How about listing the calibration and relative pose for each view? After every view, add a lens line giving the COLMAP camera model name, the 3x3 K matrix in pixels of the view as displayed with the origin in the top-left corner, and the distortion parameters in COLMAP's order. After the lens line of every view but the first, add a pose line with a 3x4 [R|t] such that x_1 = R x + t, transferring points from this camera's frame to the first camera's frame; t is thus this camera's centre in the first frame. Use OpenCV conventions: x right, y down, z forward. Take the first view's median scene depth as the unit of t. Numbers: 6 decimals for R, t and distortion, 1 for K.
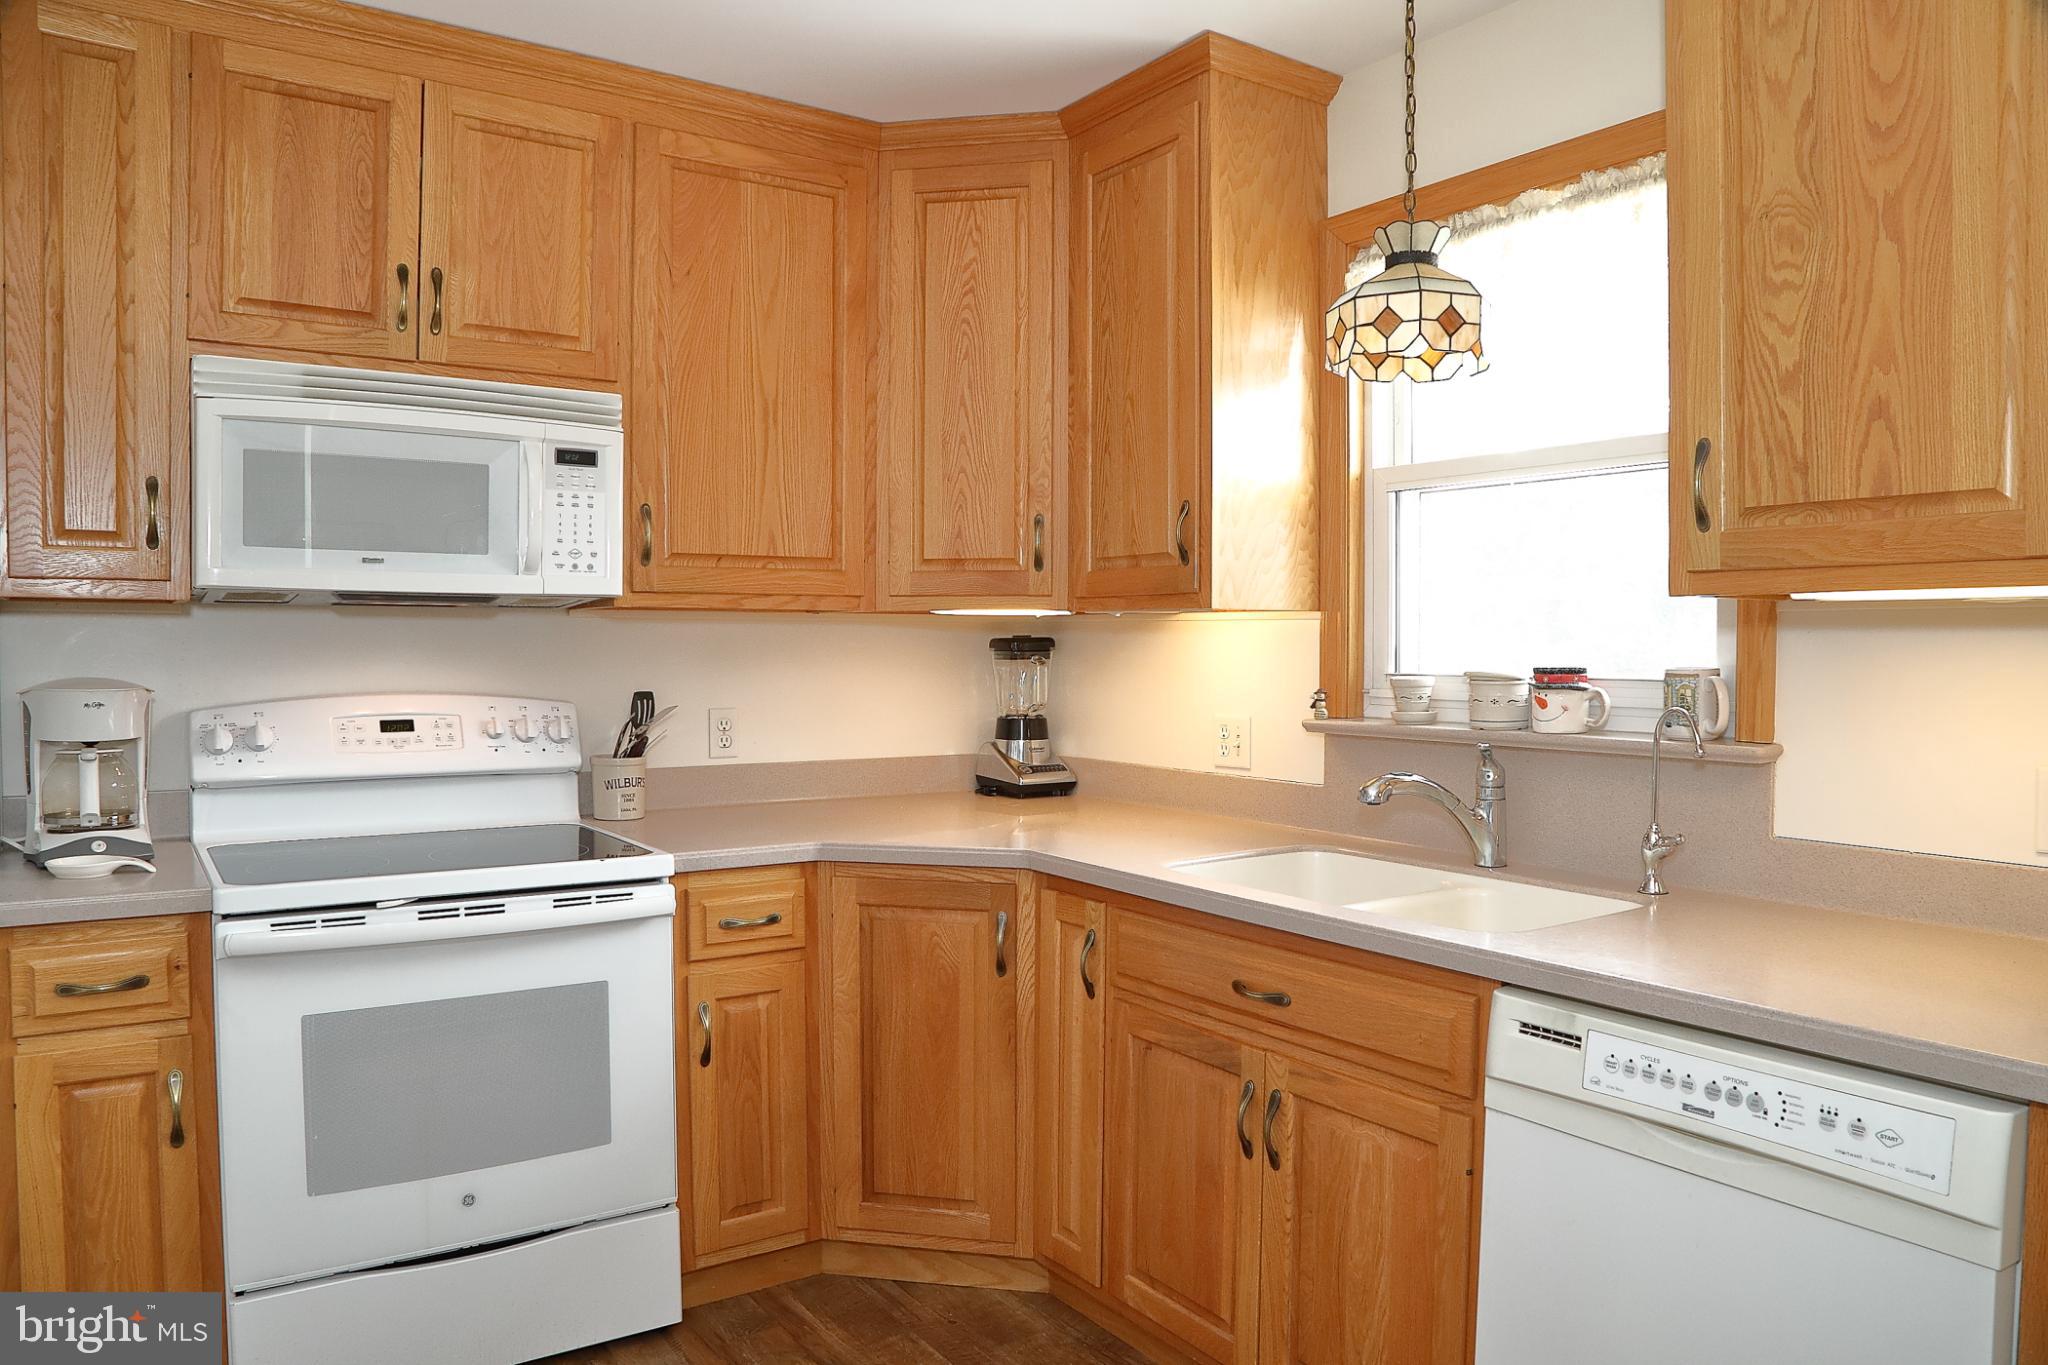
lens RADIAL K [[1400.8, 0, 1004.9], [0, 1400.8, 690.0], [0, 0, 1]] dist [-0.121404, 0.065829]
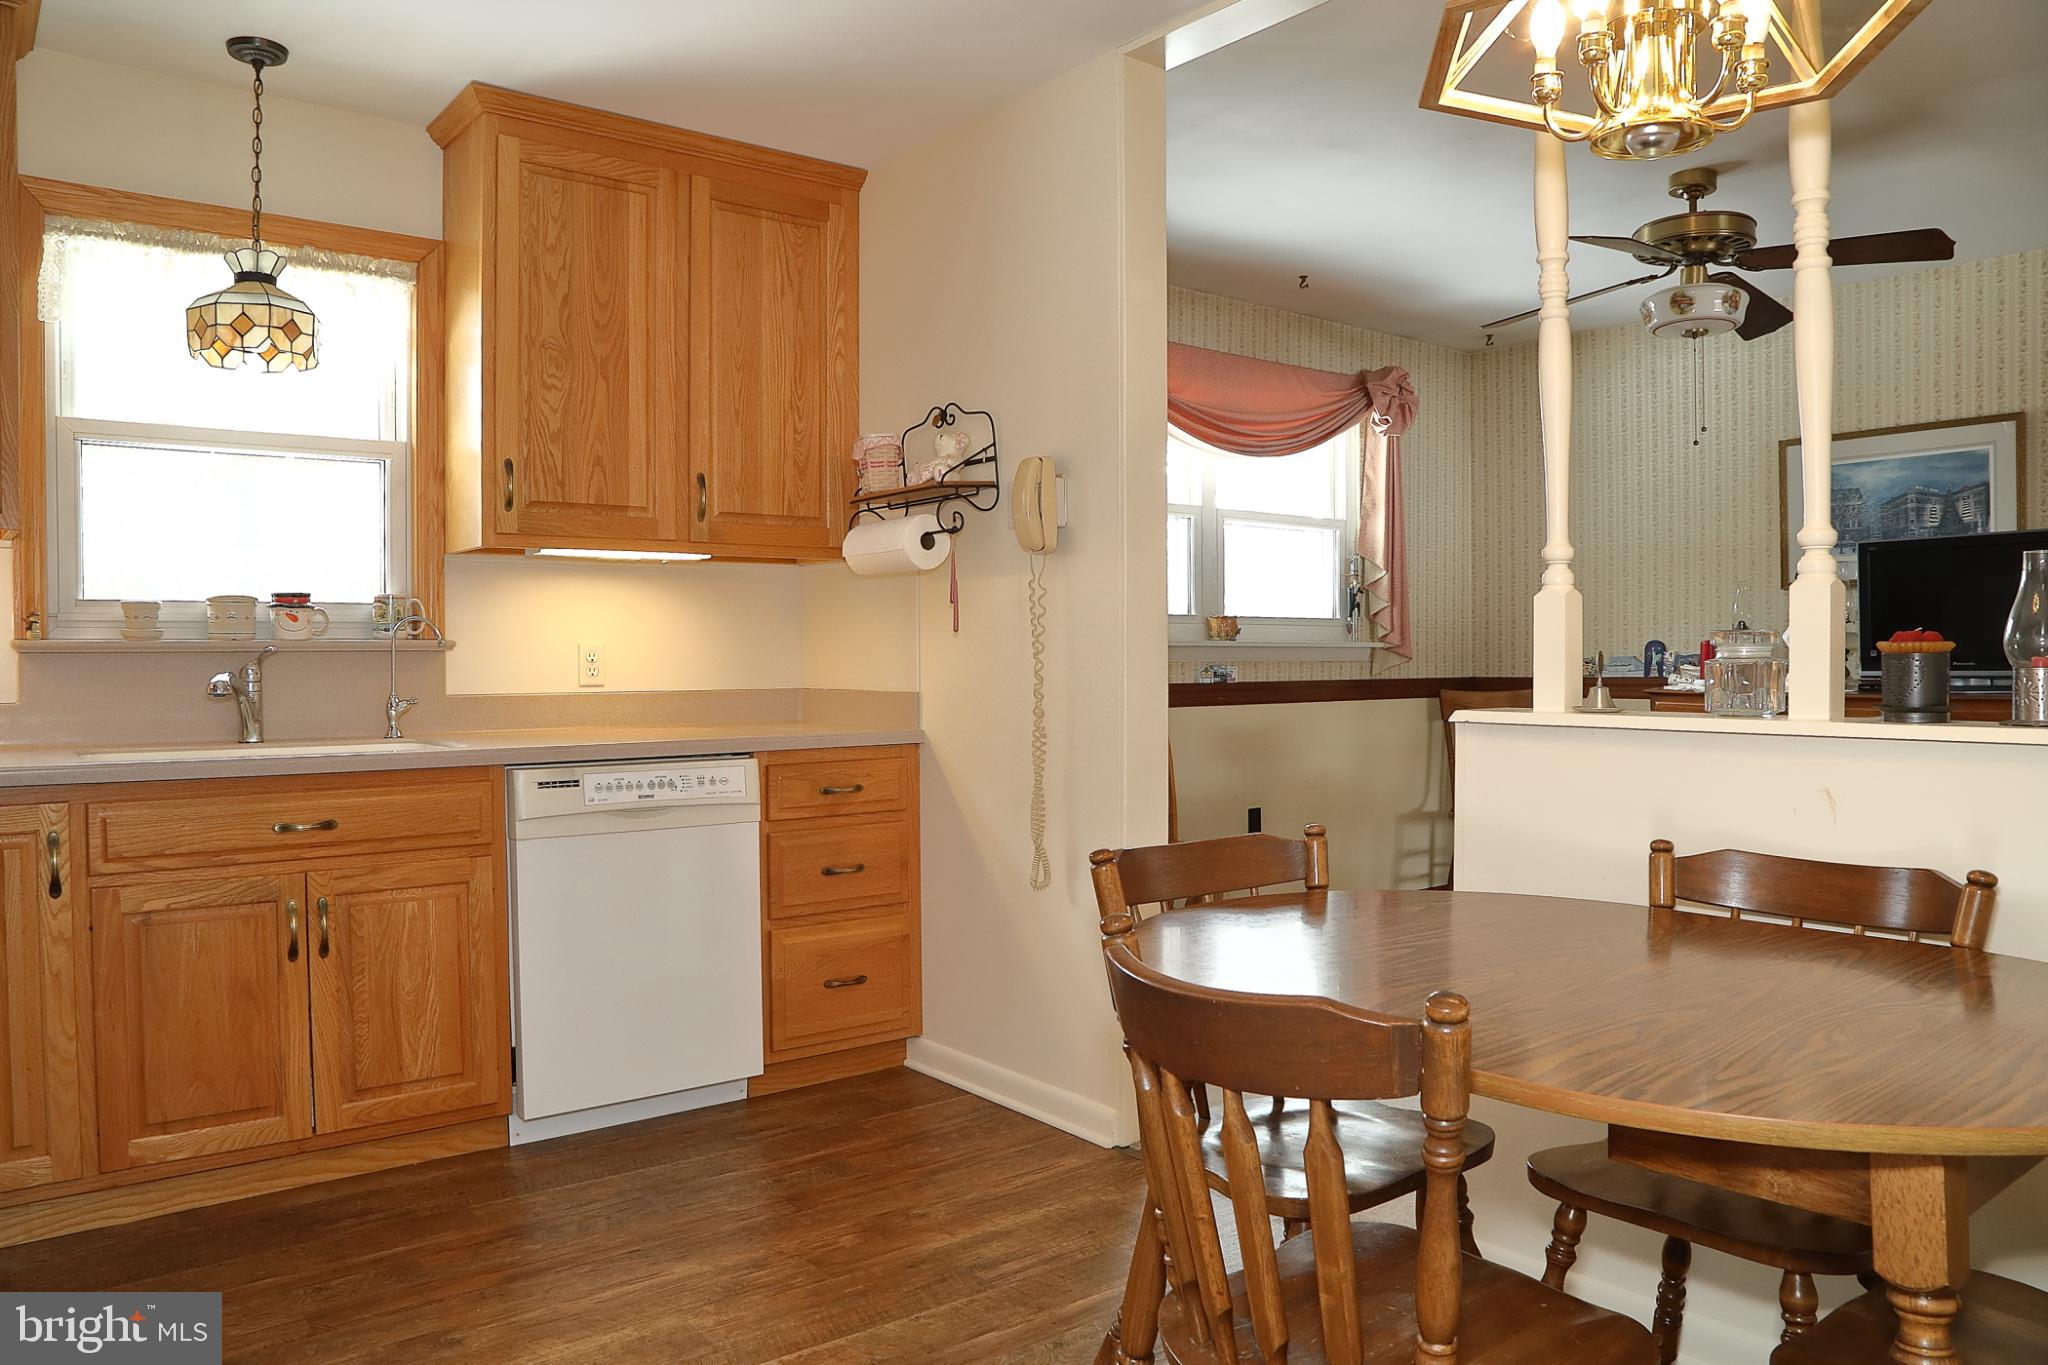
lens RADIAL K [[1400.8, 0, 1004.9], [0, 1400.8, 690.0], [0, 0, 1]] dist [-0.121404, 0.065829]
pose [[-0.080104, -0.027277, 0.996413, -1.023180], [0.035920, 0.998897, 0.030233, 0.065536], [-0.996139, 0.038213, -0.079036, 0.386092]]
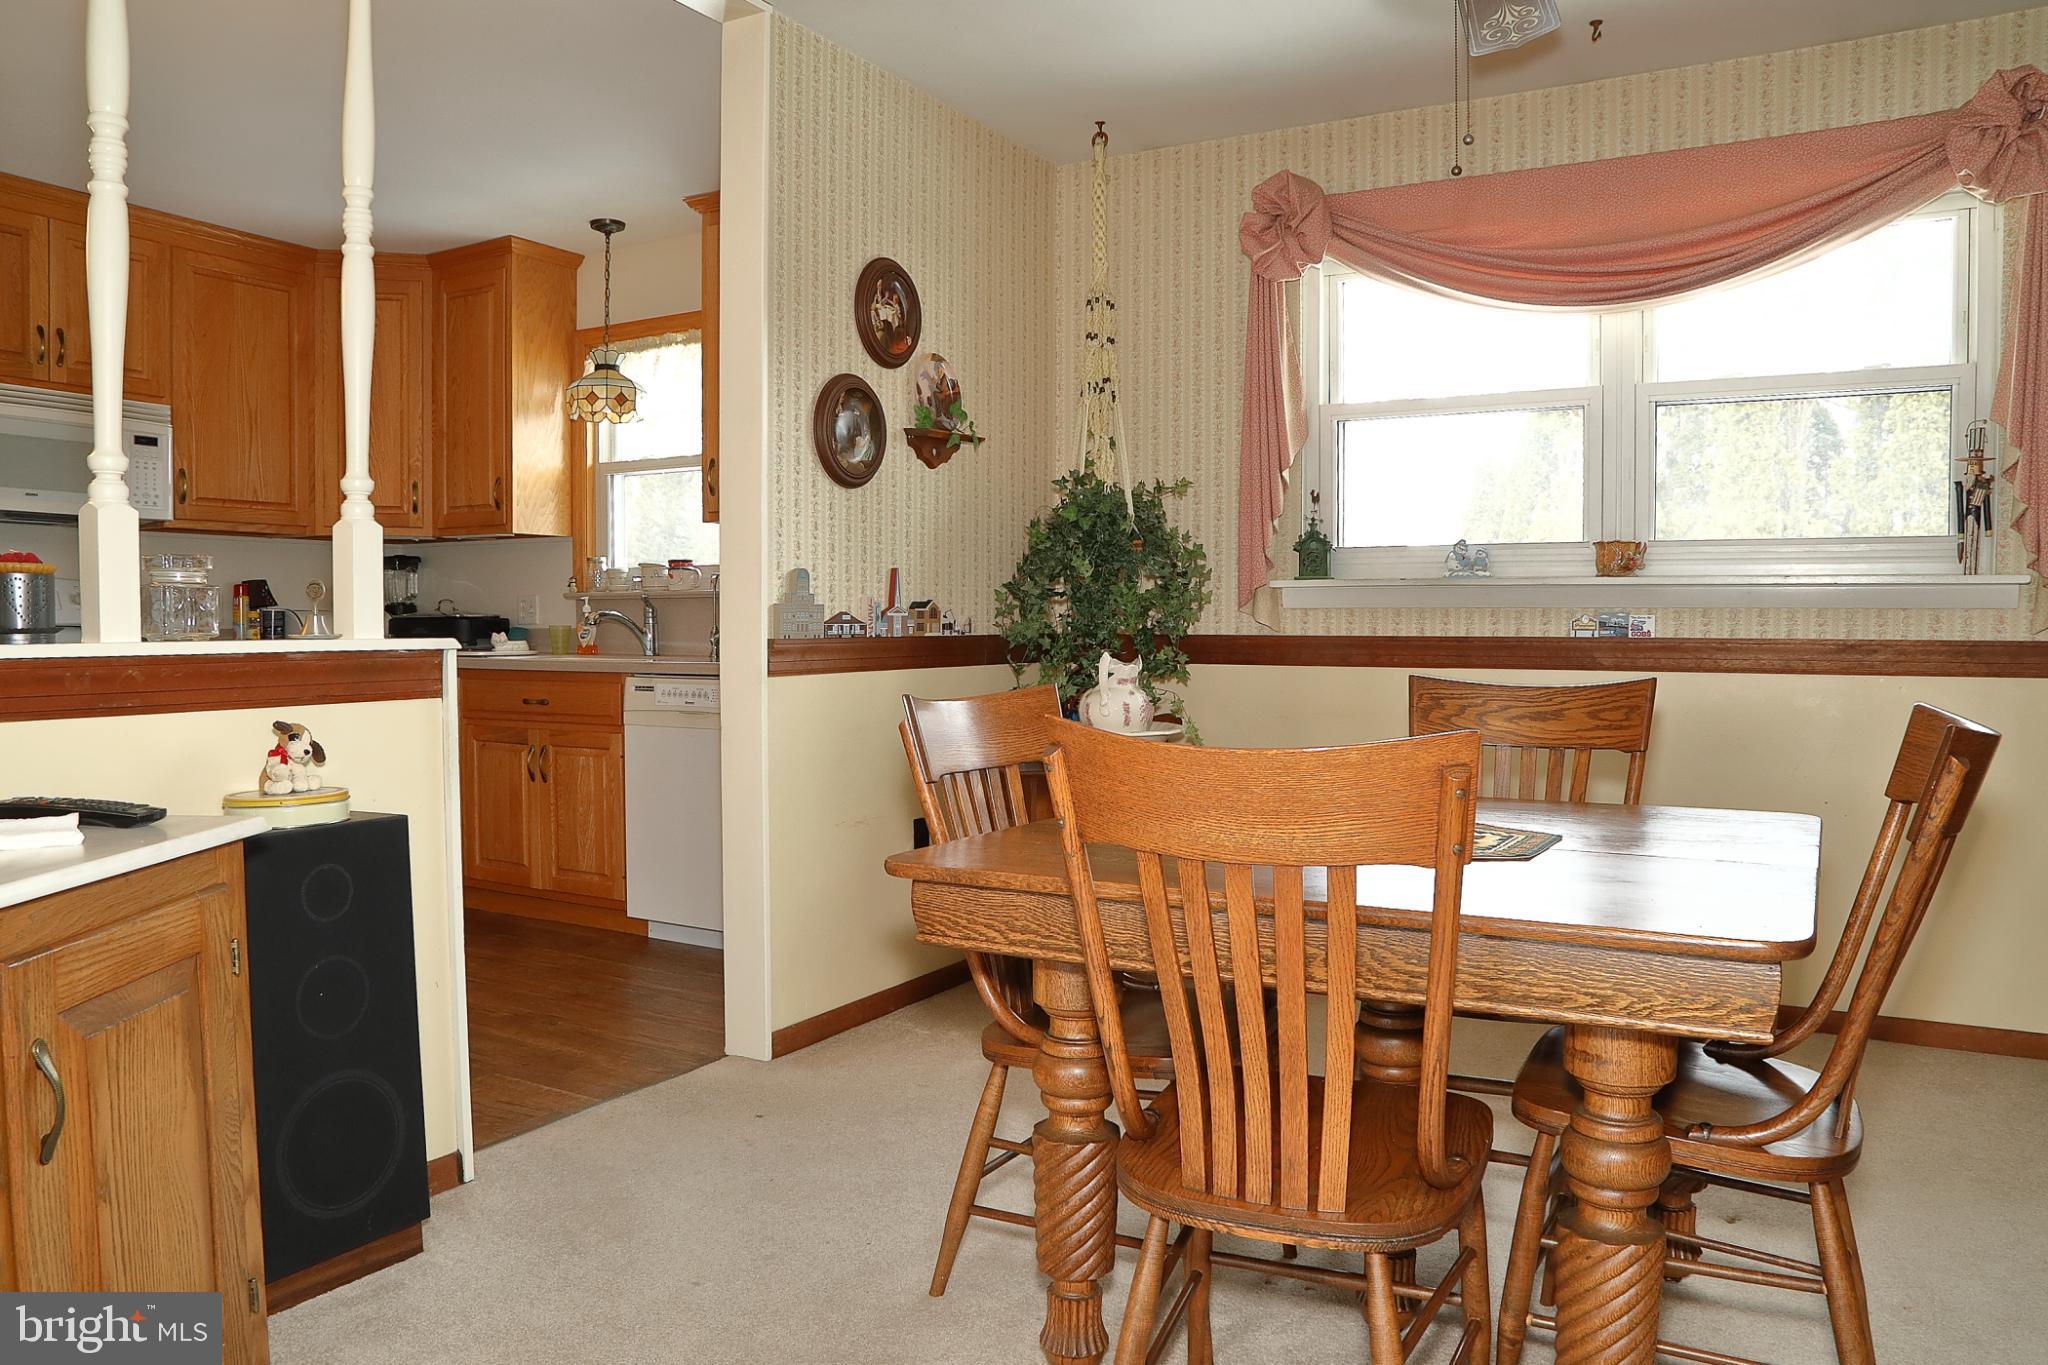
lens RADIAL K [[1400.8, 0, 1004.9], [0, 1400.8, 690.0], [0, 0, 1]] dist [-0.121404, 0.065829]
pose [[0.893956, -0.023669, 0.447530, -0.116835], [0.016024, 0.999654, 0.020860, 0.147400], [-0.447868, -0.011477, 0.894026, -1.153111]]
